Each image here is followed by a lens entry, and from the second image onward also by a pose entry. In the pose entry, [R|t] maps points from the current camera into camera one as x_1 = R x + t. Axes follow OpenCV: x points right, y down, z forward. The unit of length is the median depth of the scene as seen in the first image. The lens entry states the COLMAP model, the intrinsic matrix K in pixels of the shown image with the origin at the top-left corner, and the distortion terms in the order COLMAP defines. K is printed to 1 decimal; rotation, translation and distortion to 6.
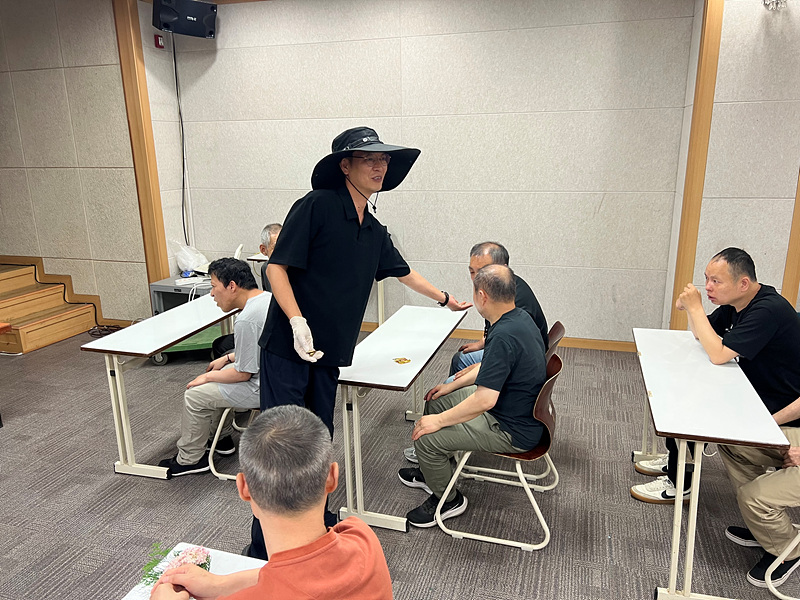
lens RADIAL K [[601.5, 0, 400.0], [0, 601.5, 300.0], [0, 0, 1]] dist [0.054727, -0.058212]
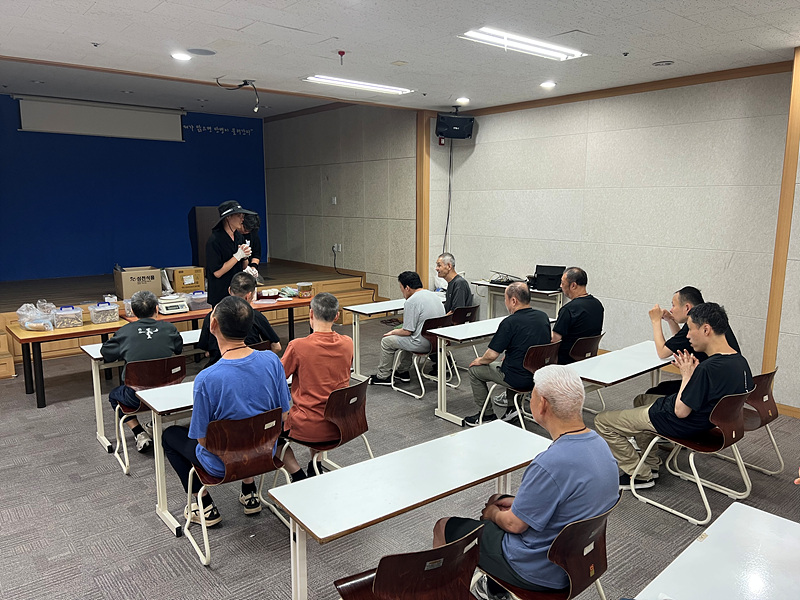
lens RADIAL K [[601.5, 0, 400.0], [0, 601.5, 300.0], [0, 0, 1]] dist [0.054727, -0.058212]
pose [[0.837133, 0.103633, -0.537092, 0.411155], [-0.144772, 0.988851, -0.034847, 0.053359], [0.527493, 0.106927, 0.842804, -0.342978]]
